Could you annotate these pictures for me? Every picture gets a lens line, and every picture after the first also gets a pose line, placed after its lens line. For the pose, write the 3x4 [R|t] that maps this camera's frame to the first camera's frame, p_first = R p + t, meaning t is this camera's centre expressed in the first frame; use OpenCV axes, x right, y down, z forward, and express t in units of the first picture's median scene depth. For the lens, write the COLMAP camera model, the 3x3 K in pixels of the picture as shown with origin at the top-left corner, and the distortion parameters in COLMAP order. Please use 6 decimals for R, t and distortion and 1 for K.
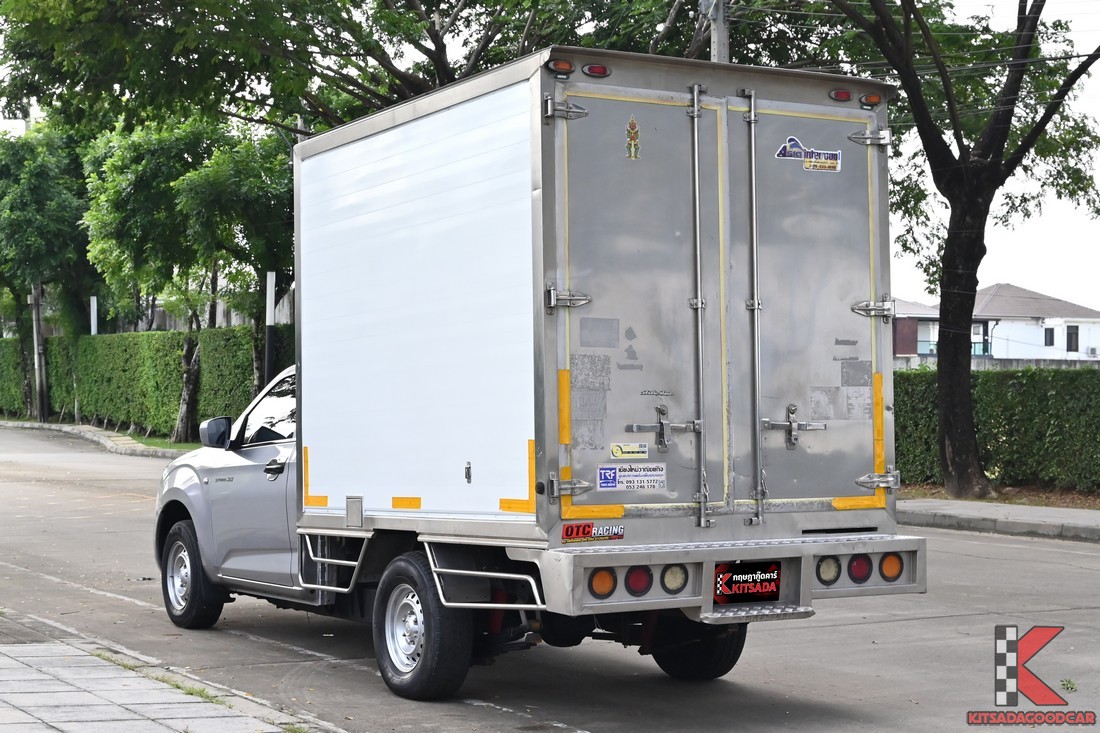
lens RADIAL K [[1948.5, 0, 550.0], [0, 1948.5, 366.5], [0, 0, 1]] dist [0.033154, -0.000058]
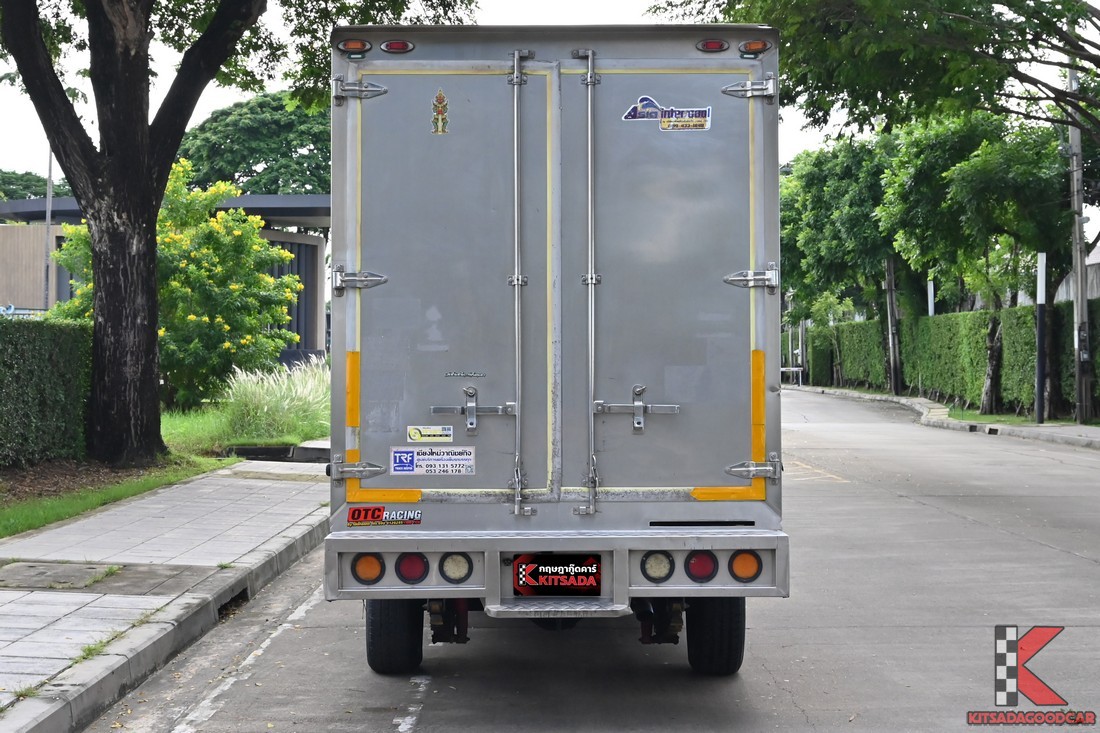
lens RADIAL K [[1752.3, 0, 550.0], [0, 1752.3, 366.5], [0, 0, 1]] dist [-0.009927, -0.048954]
pose [[0.866070, -0.006934, -0.499875, 0.501395], [0.013376, 0.999867, 0.009306, 0.002095], [0.499744, -0.014746, 0.866048, 0.257279]]
